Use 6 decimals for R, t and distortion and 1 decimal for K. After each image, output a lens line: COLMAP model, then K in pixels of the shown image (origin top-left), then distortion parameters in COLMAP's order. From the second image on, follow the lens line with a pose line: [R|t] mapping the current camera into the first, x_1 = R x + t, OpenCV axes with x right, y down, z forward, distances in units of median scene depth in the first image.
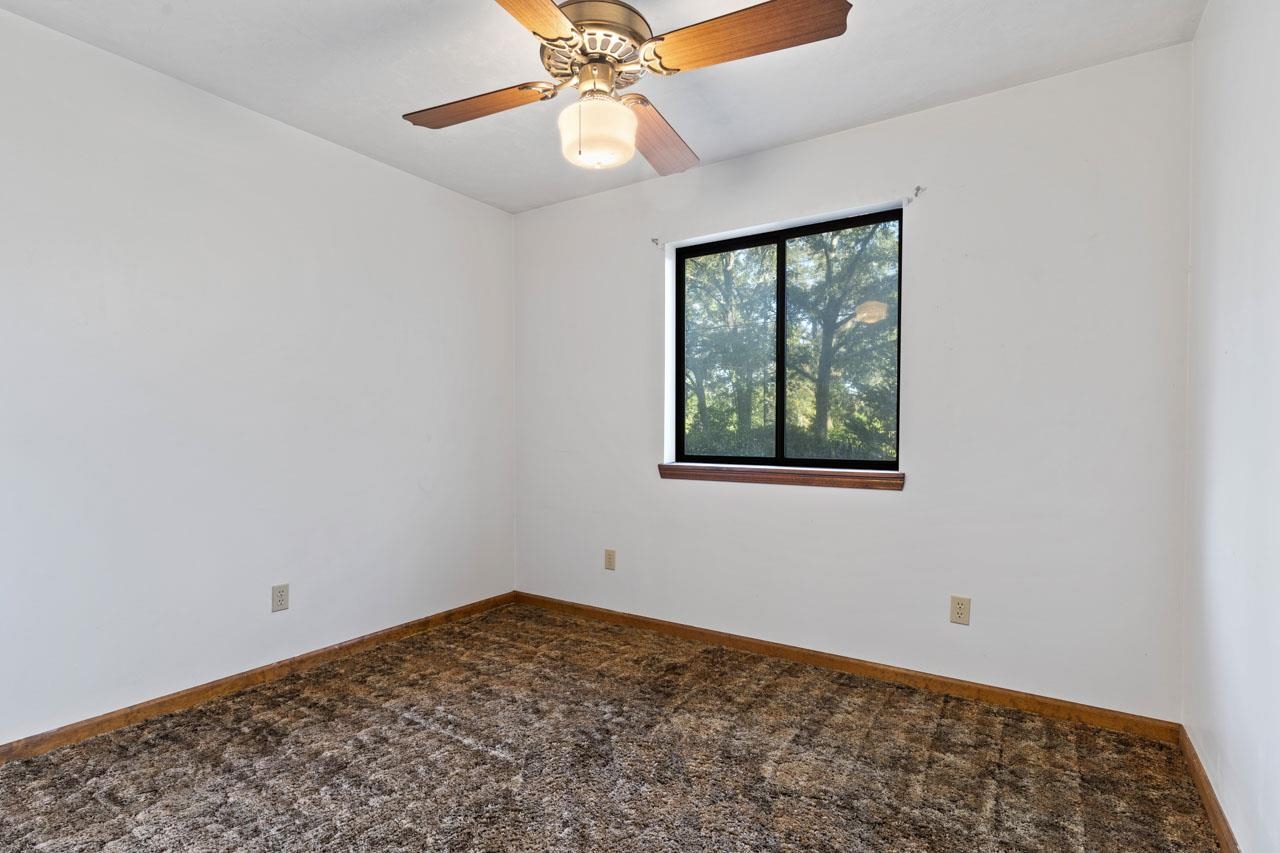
lens RADIAL K [[615.1, 0, 637.0], [0, 615.1, 419.4], [0, 0, 1]] dist [0.000142, 0.000071]
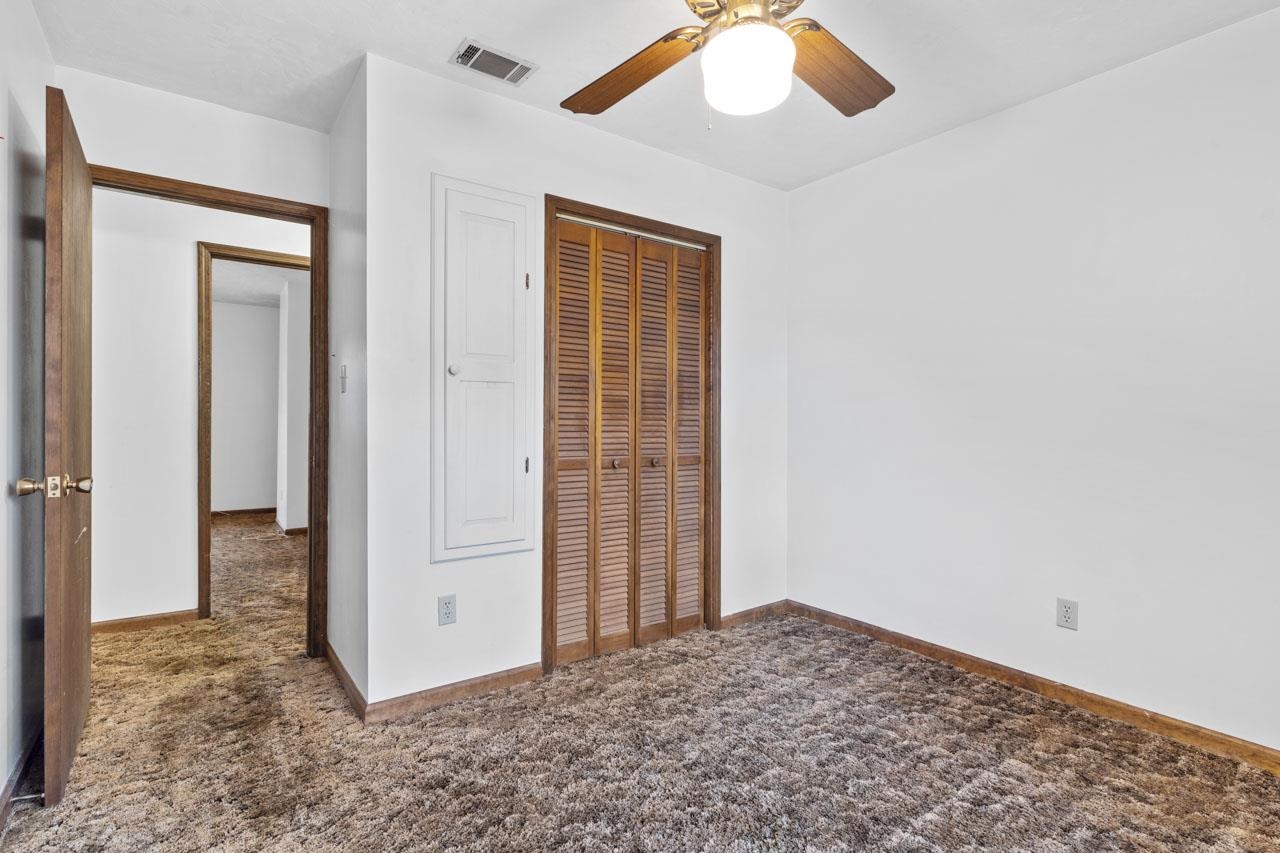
lens RADIAL K [[615.1, 0, 637.0], [0, 615.1, 419.4], [0, 0, 1]] dist [0.000142, 0.000071]
pose [[-0.361961, -0.006867, -0.932168, 0.598319], [0.006098, 0.999934, -0.009734, 0.013448], [0.932173, -0.009208, -0.361896, 0.918679]]
